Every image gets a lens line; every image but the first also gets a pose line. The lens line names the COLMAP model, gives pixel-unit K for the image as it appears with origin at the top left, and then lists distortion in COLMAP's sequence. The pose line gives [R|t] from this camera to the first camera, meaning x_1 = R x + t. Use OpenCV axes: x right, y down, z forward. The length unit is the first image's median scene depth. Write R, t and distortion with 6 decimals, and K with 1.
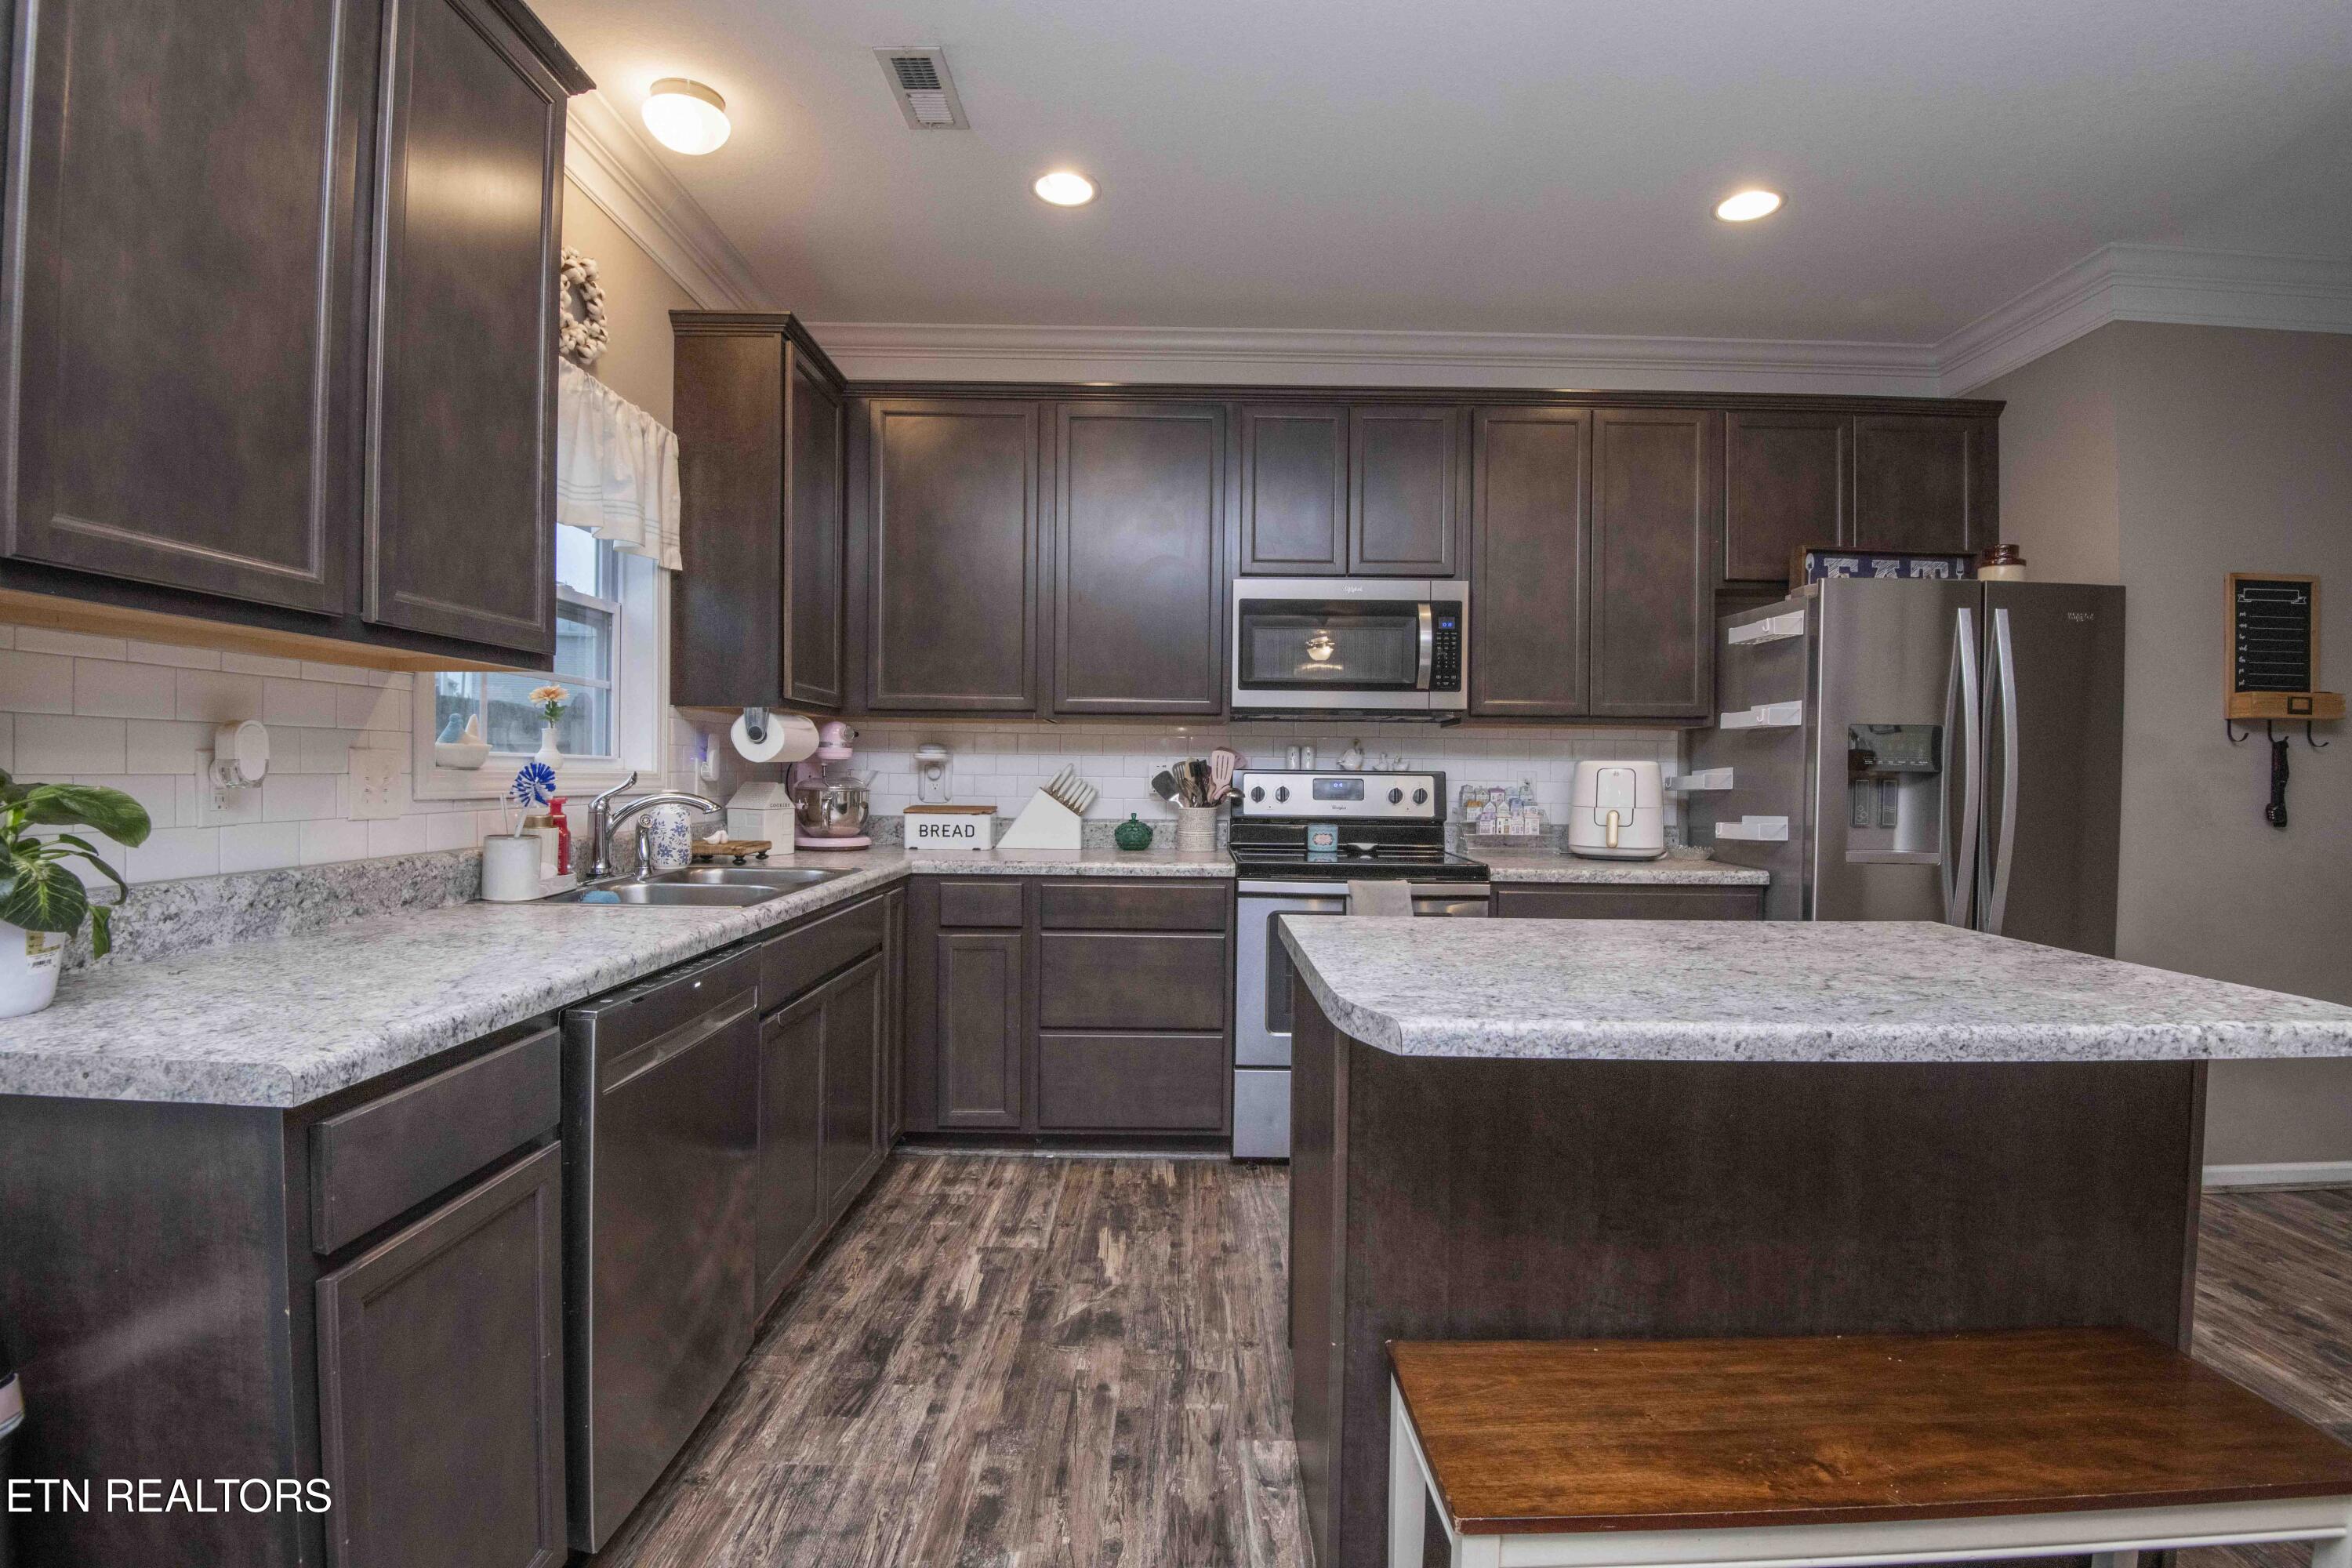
lens RADIAL K [[1087.3, 0, 1190.8], [0, 1087.3, 786.1], [0, 0, 1]] dist [-0.021565, -0.013116]
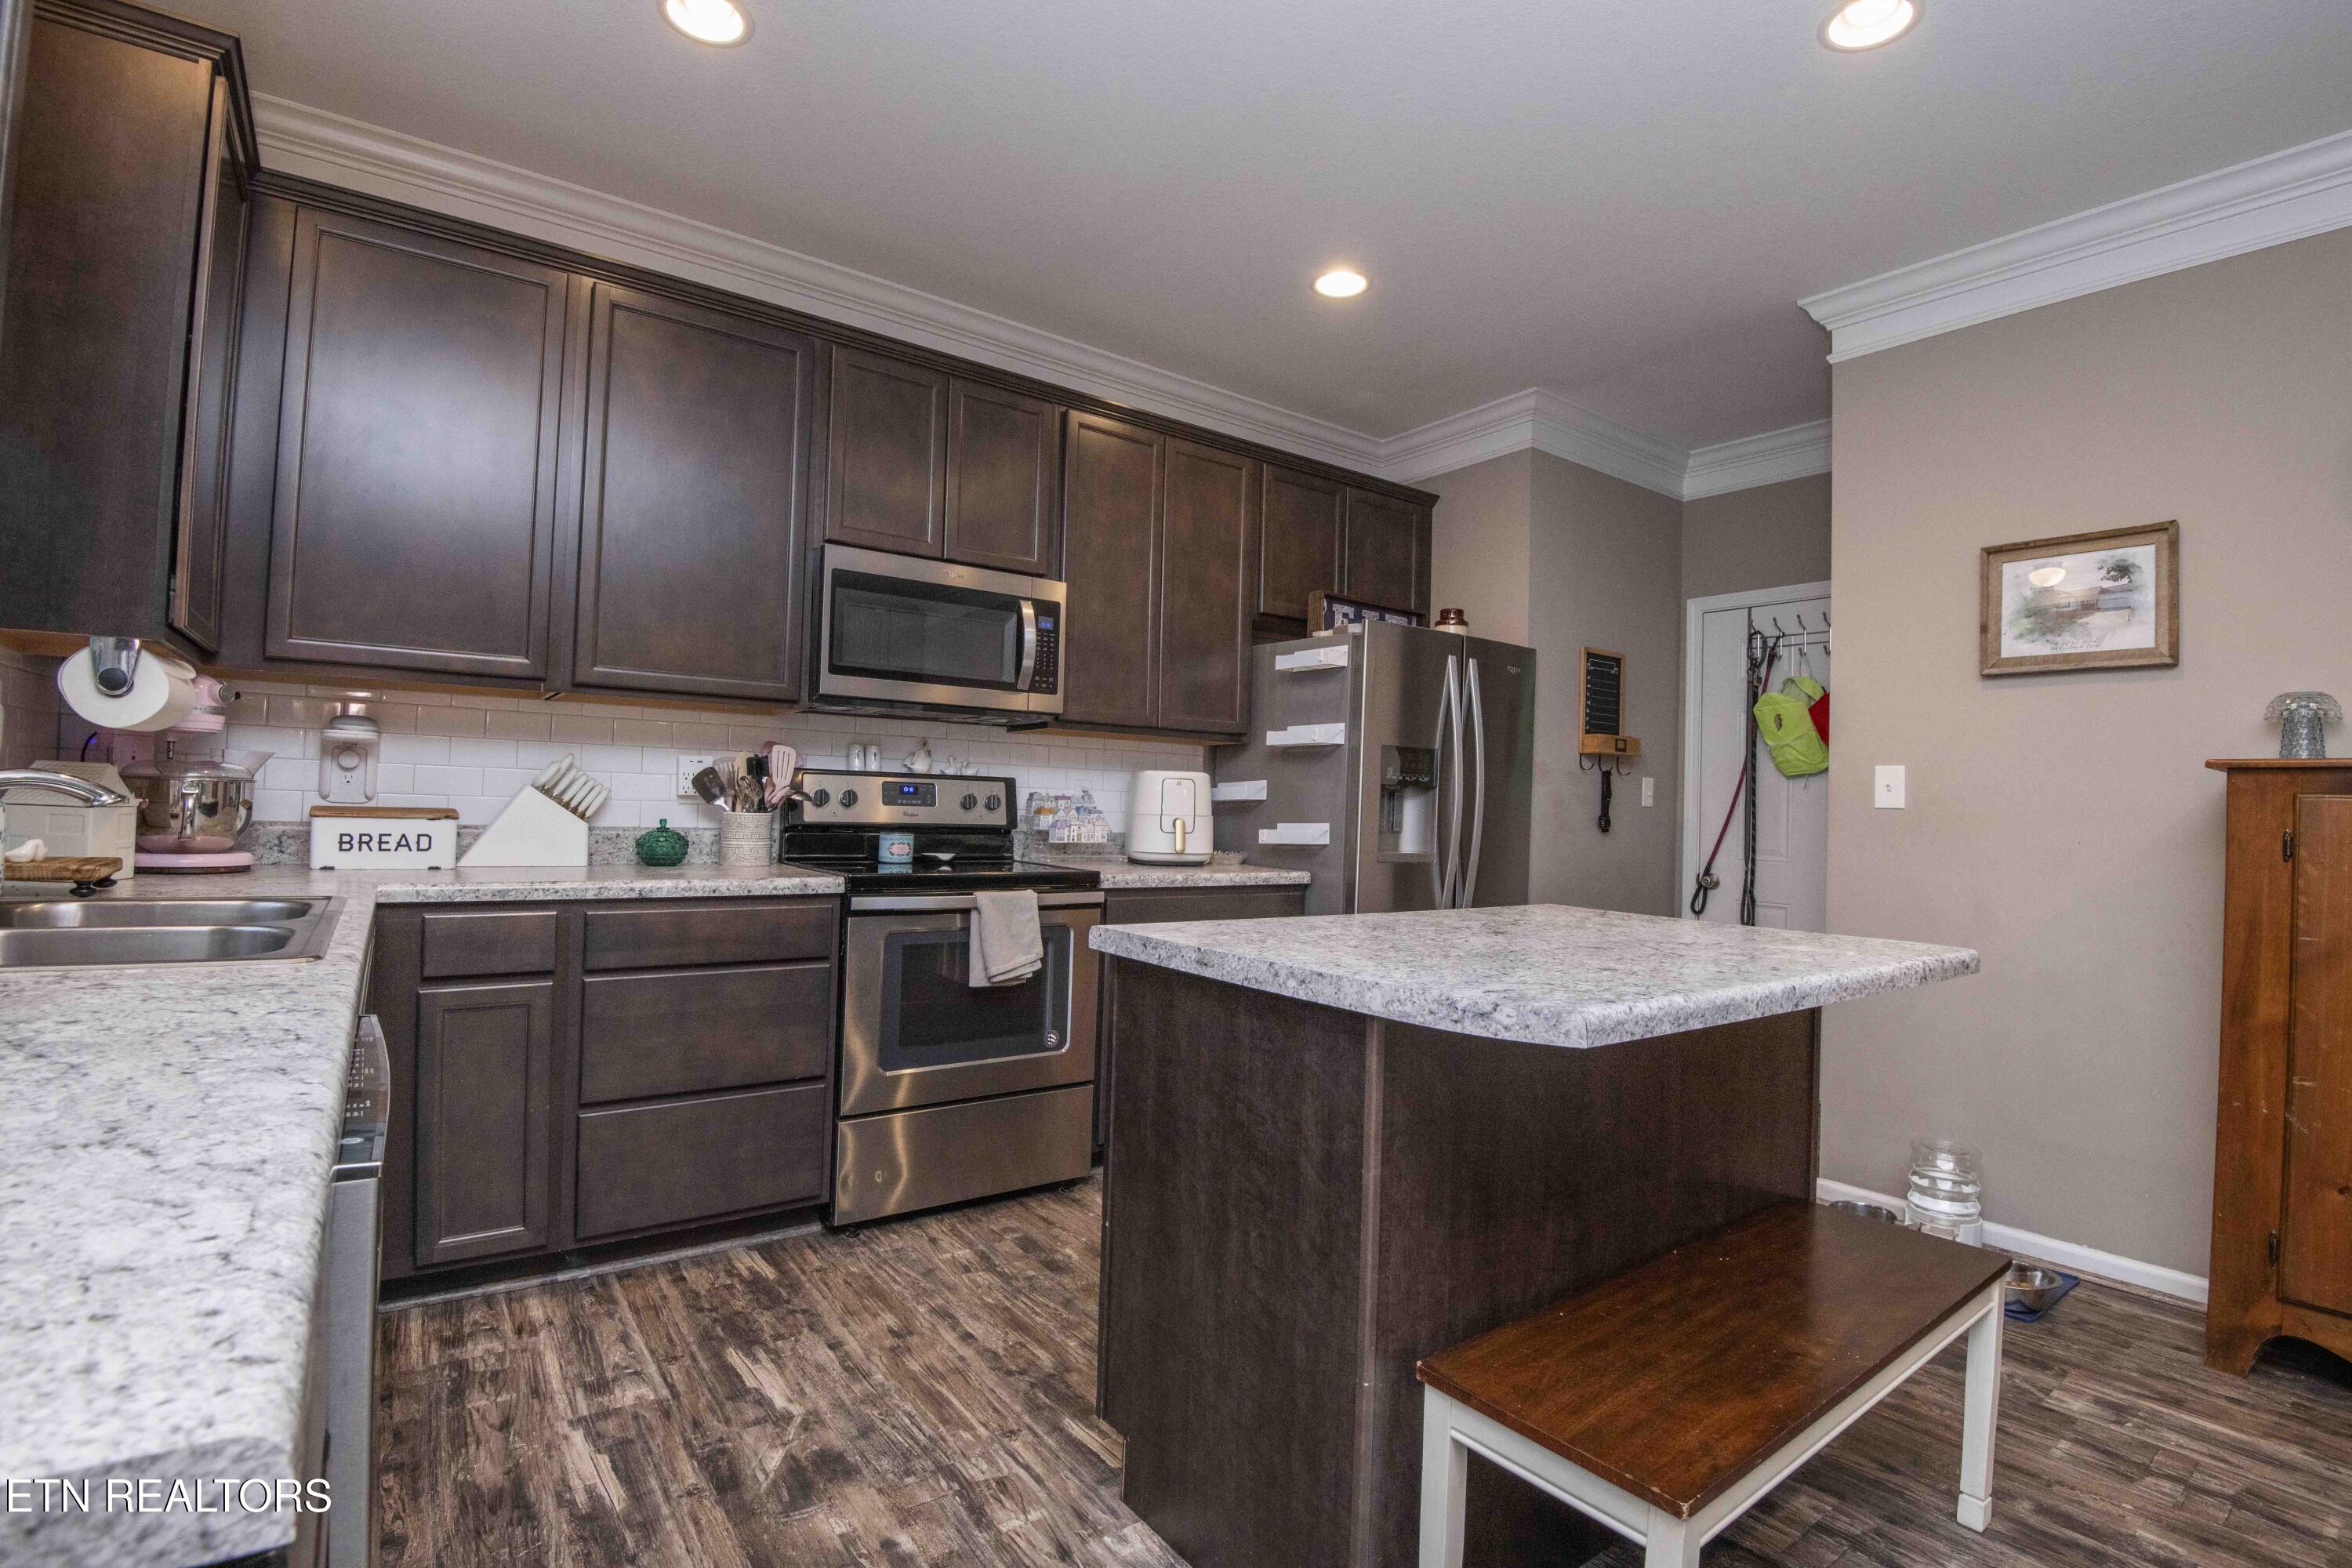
lens RADIAL K [[1087.3, 0, 1189.2], [0, 1087.3, 786.1], [0, 0, 1]] dist [-0.021565, -0.013116]
pose [[0.806500, 0.022752, 0.590795, -0.242633], [-0.012560, 0.999693, -0.021353, 0.014562], [-0.591100, 0.009801, 0.806539, 0.156427]]
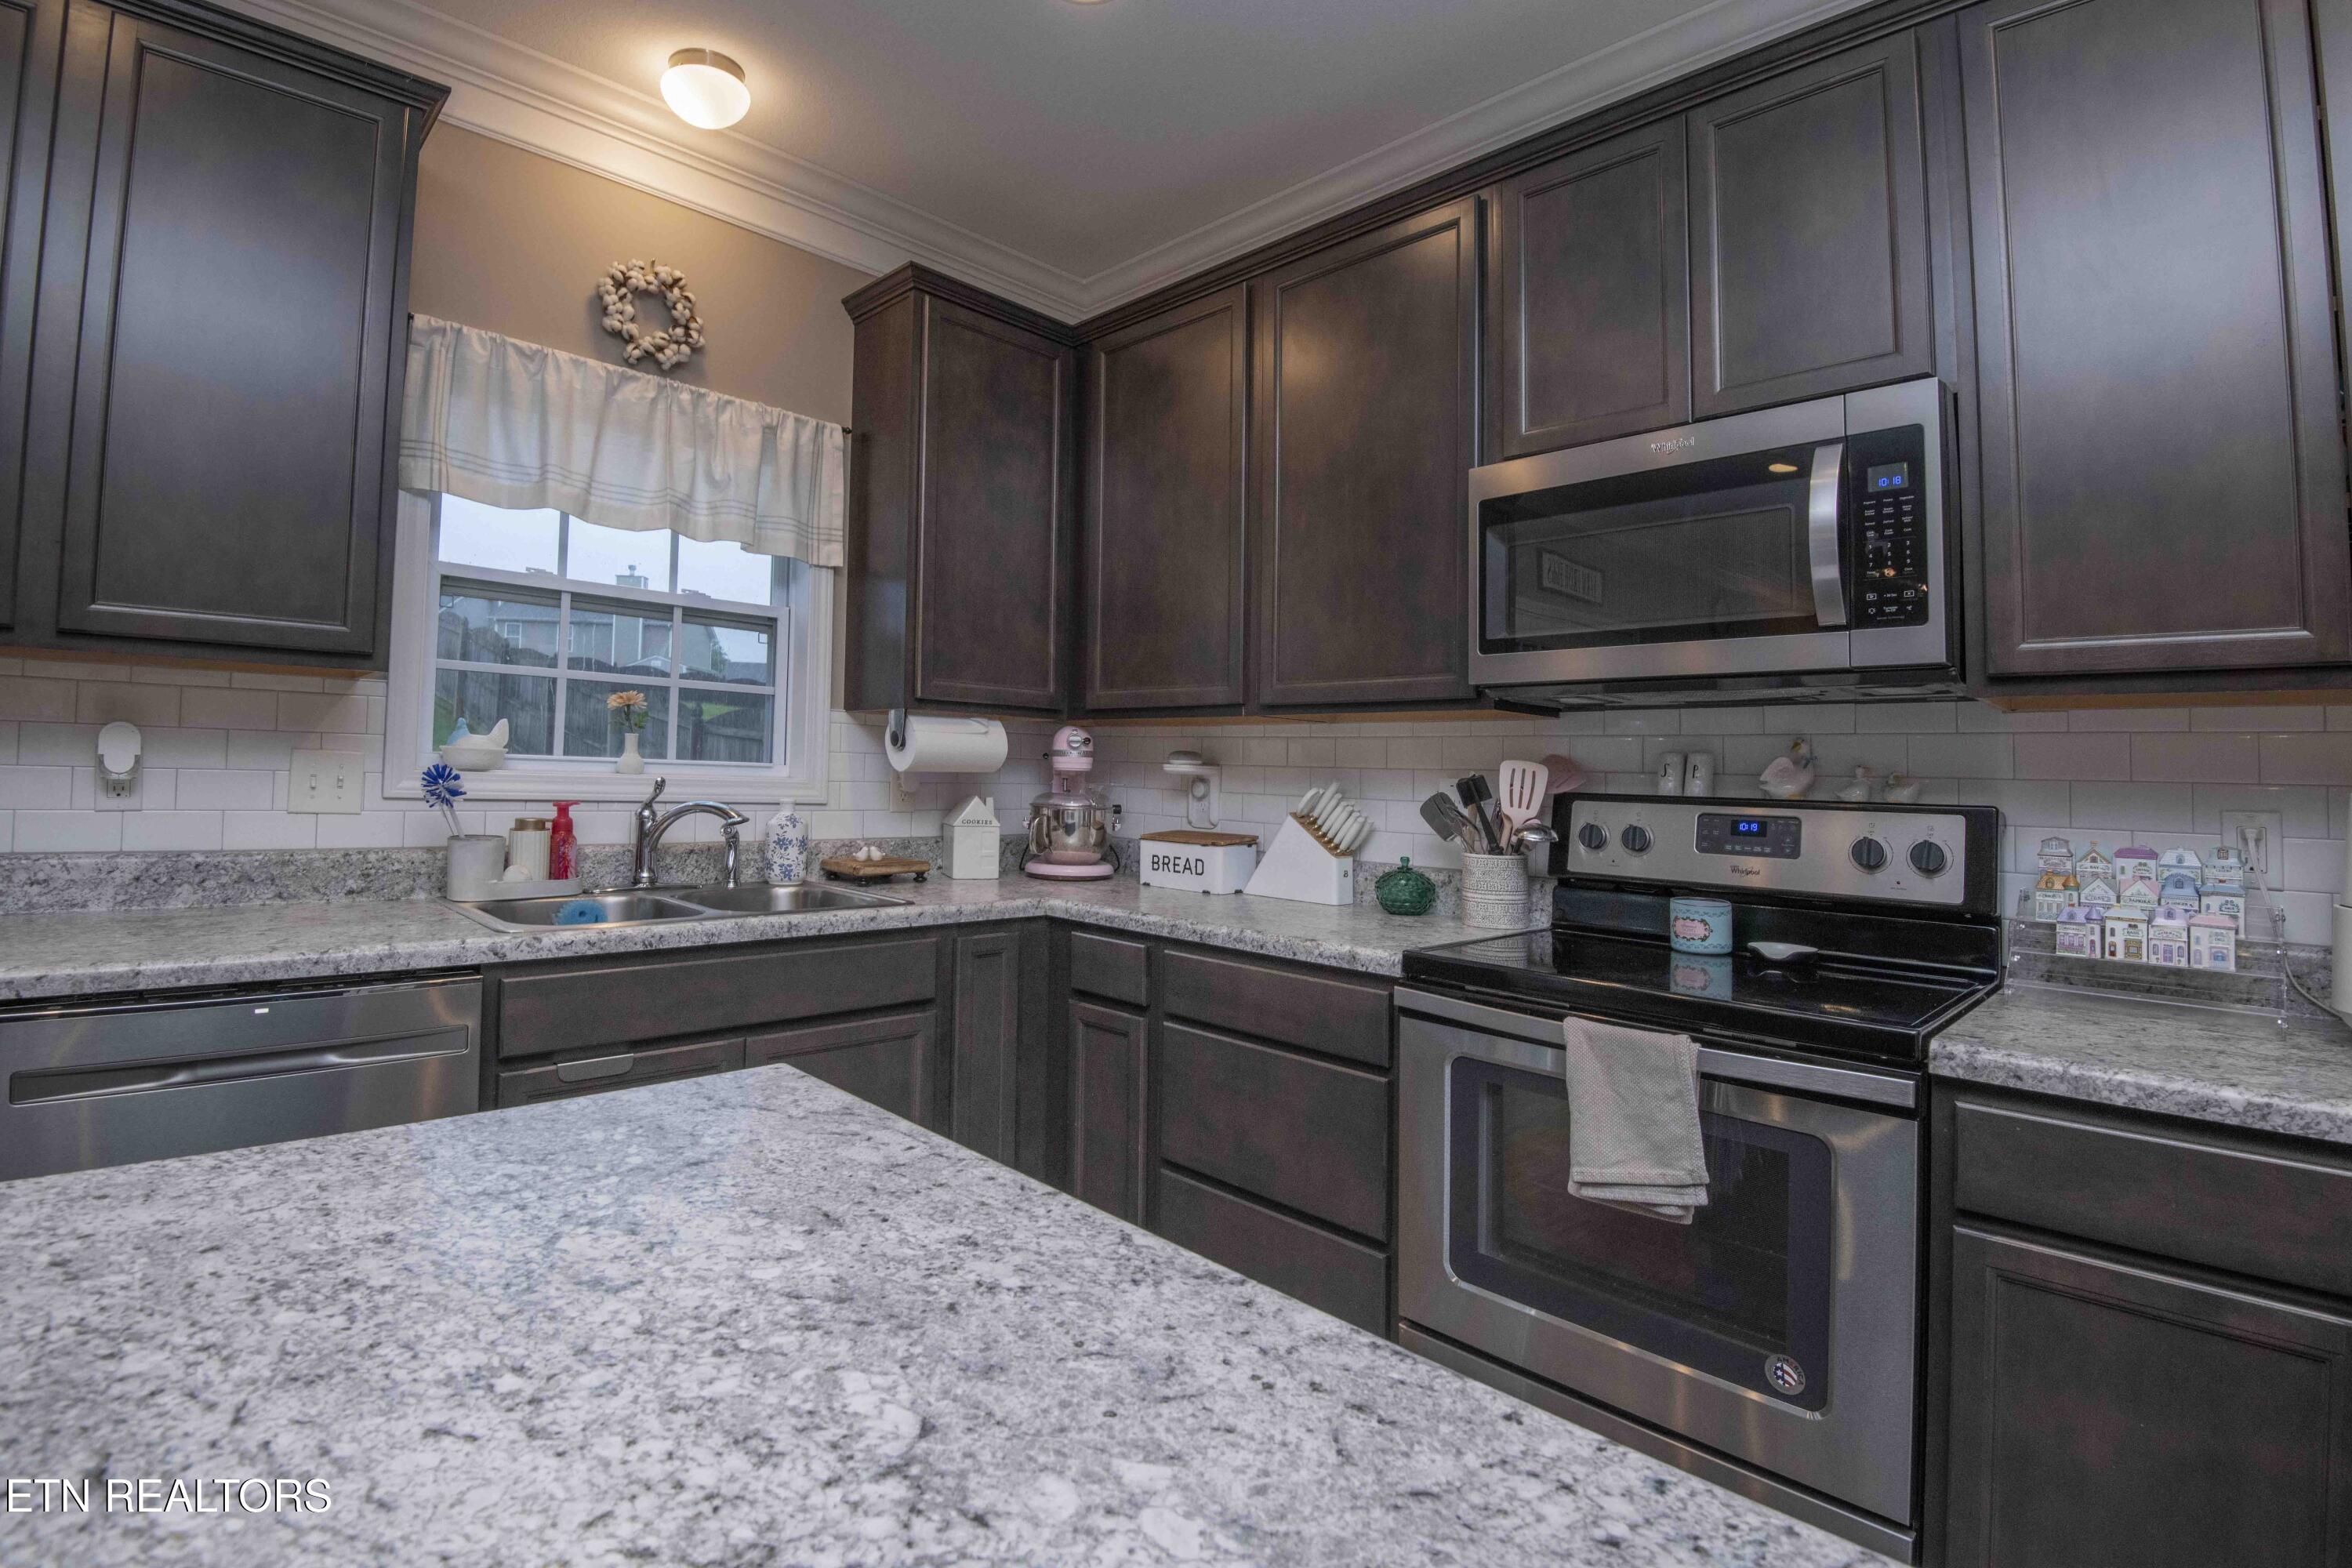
lens RADIAL K [[1087.3, 0, 1160.5], [0, 1087.3, 723.7], [0, 0, 1]] dist [-0.021565, -0.013116]
pose [[0.695230, -0.026183, -0.718310, 0.365218], [-0.031231, 0.997292, -0.066580, -0.008236], [0.718109, 0.068722, 0.692530, 0.504389]]
